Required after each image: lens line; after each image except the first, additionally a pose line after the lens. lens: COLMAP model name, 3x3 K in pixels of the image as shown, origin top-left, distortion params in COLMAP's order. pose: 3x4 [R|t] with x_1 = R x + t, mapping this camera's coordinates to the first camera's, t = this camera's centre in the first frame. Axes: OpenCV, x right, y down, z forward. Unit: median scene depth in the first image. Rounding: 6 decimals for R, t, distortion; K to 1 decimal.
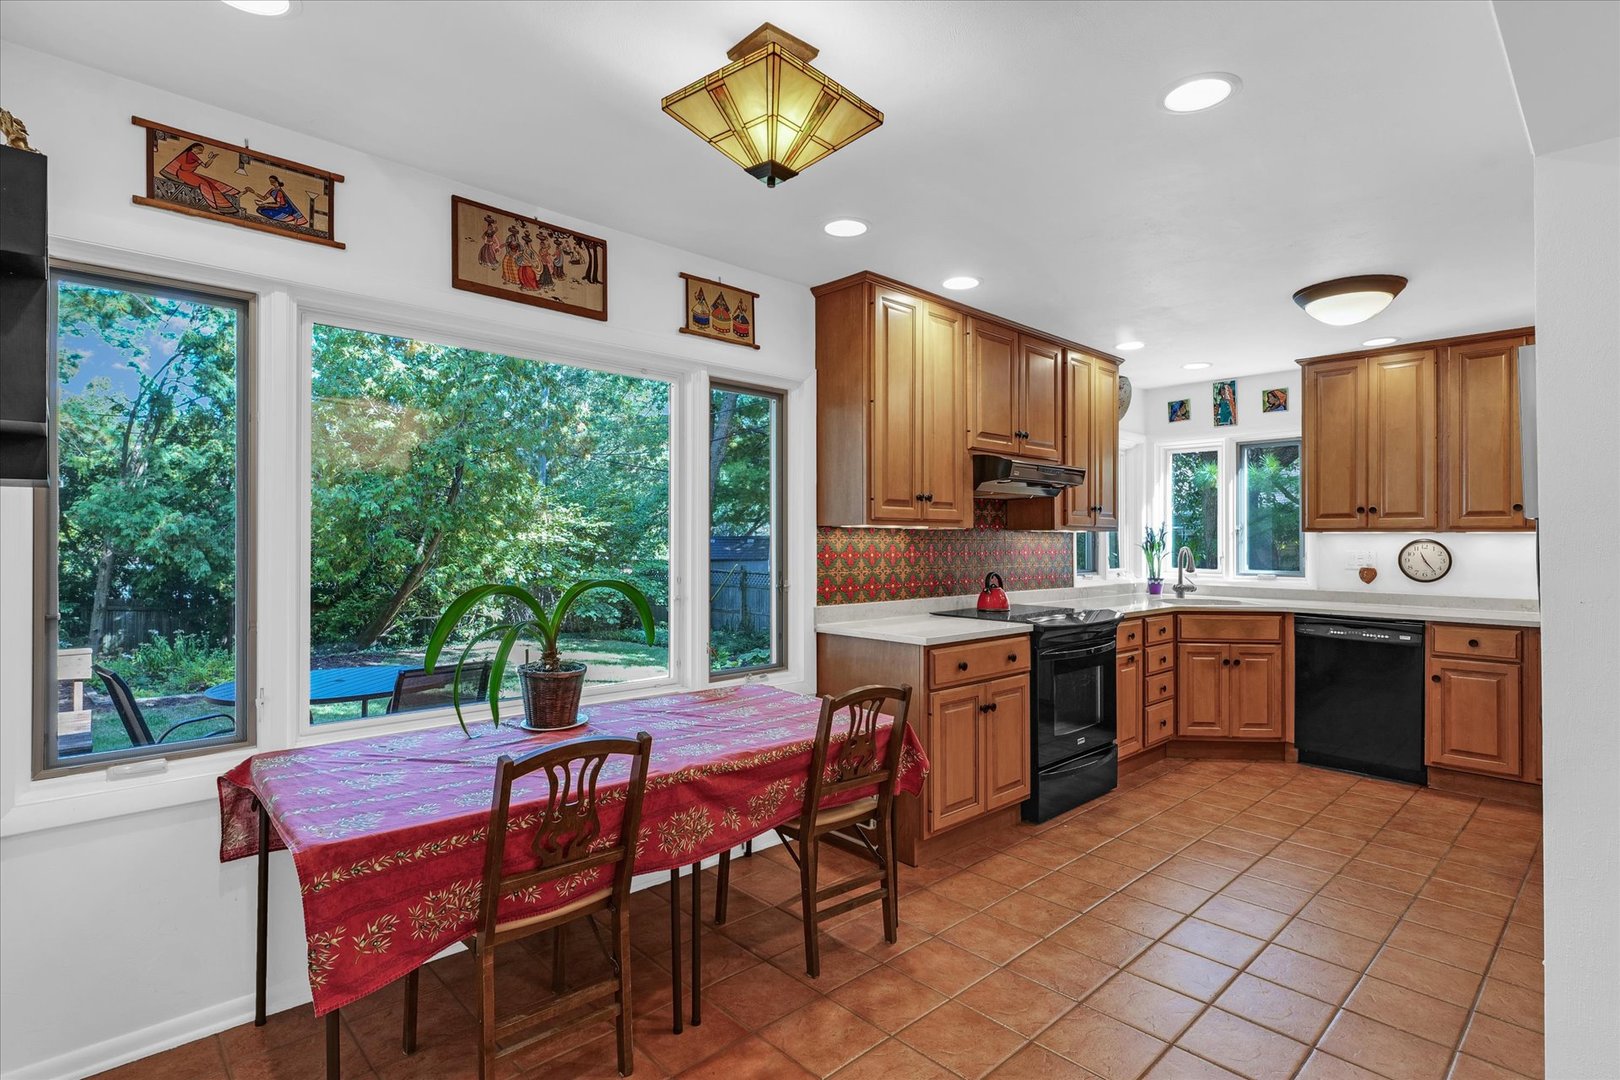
lens RADIAL K [[789.3, 0, 811.2], [0, 789.3, 540.2], [0, 0, 1]] dist [-0.013430, 0.000176]
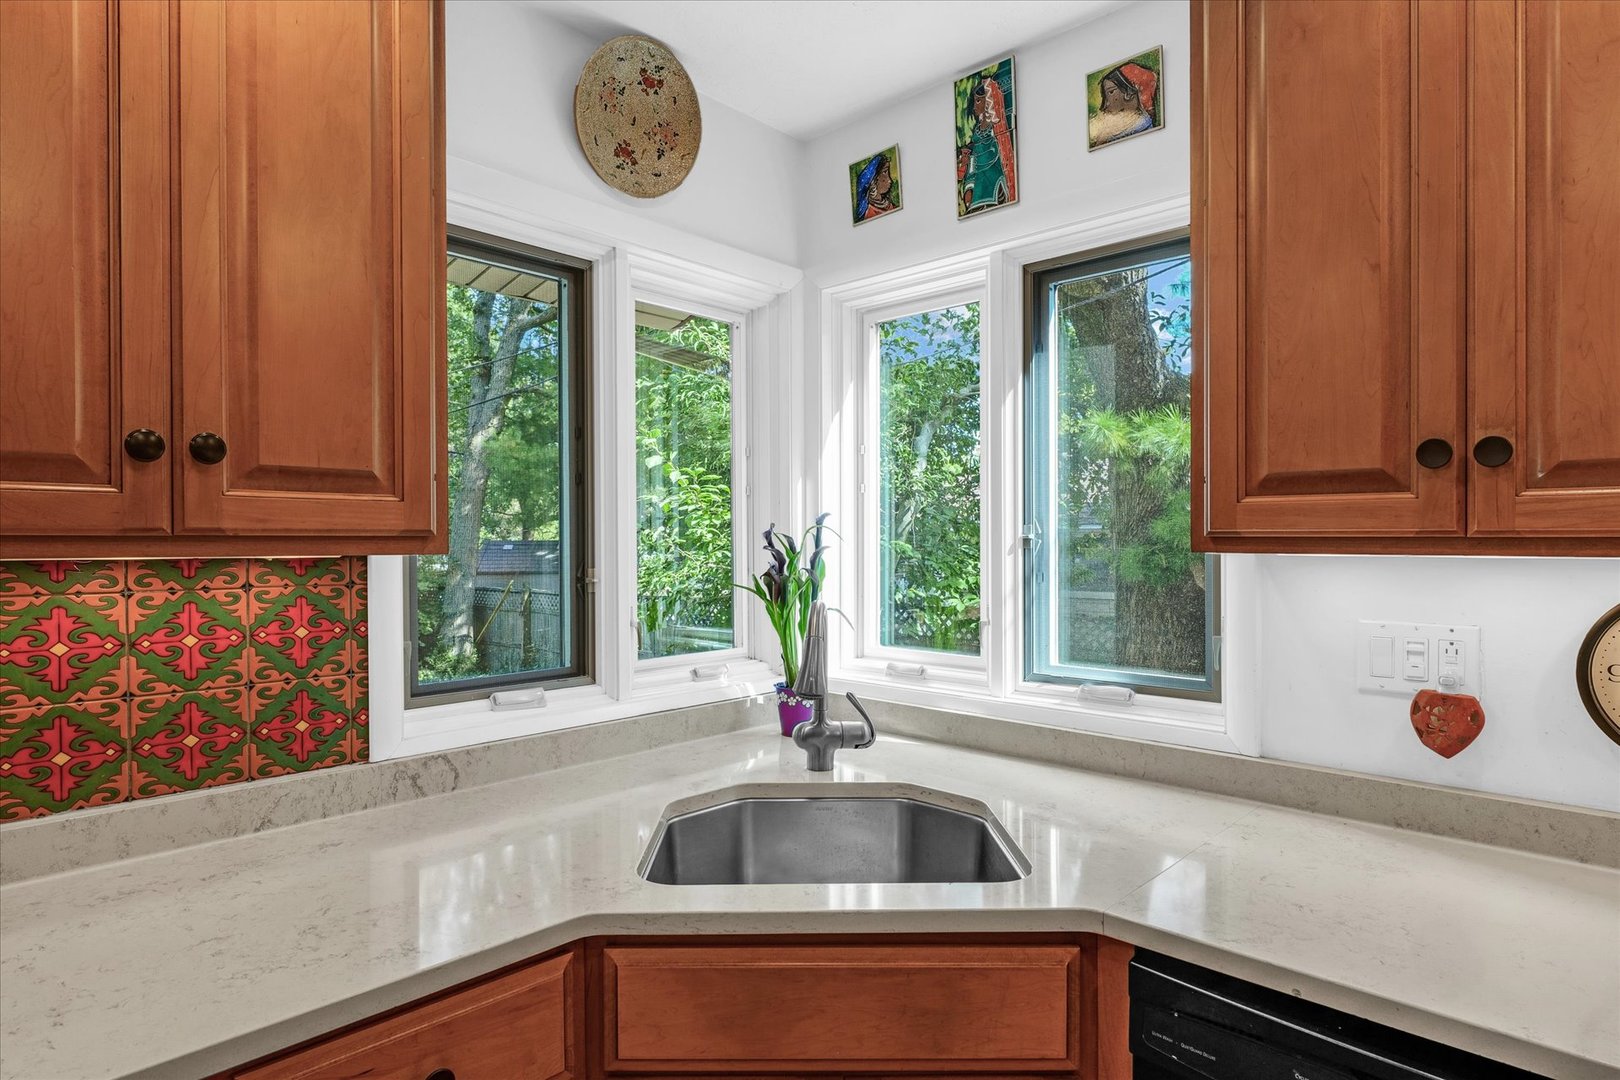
lens RADIAL K [[877.9, 0, 820.4], [0, 877.9, 550.2], [0, 0, 1]] dist [-0.014656, -0.000242]
pose [[0.997874, -0.006380, 0.064861, 0.544391], [0.005660, 0.999920, 0.011280, -0.016444], [-0.064928, -0.010889, 0.997831, 0.813002]]
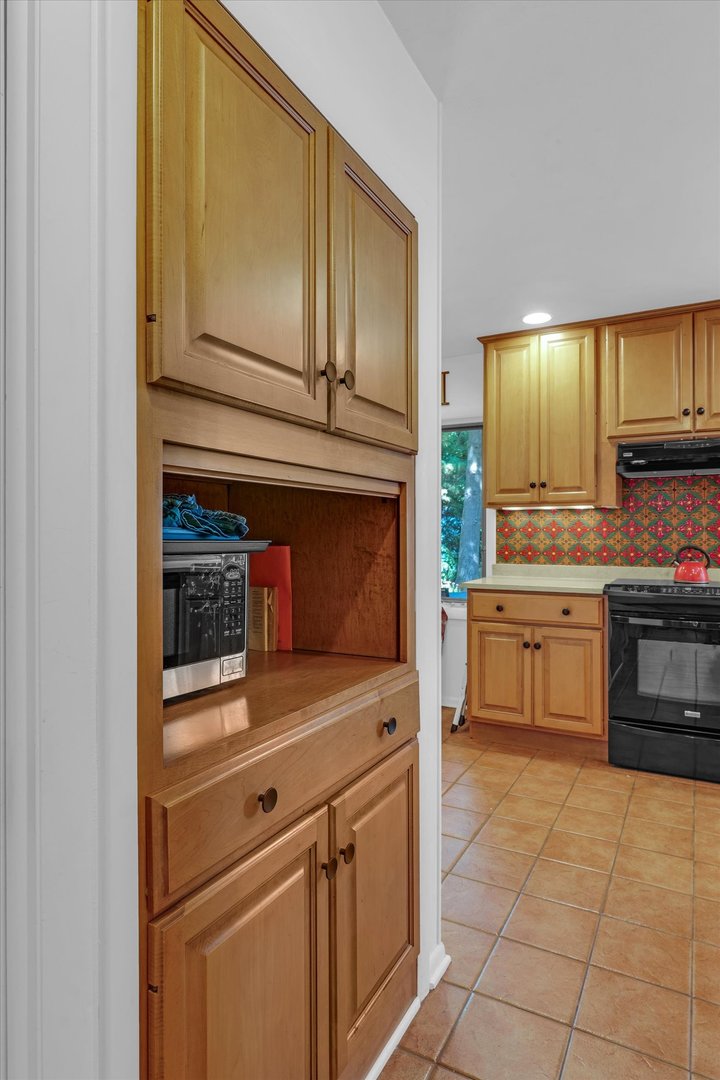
lens RADIAL K [[623.9, 0, 361.2], [0, 623.9, 537.6], [0, 0, 1]] dist [-0.005565, -0.000368]
pose [[0.319961, 0.002902, -0.947426, 0.844665], [0.007015, 0.999961, 0.005432, 0.021460], [0.947405, -0.008385, 0.319928, 0.311175]]
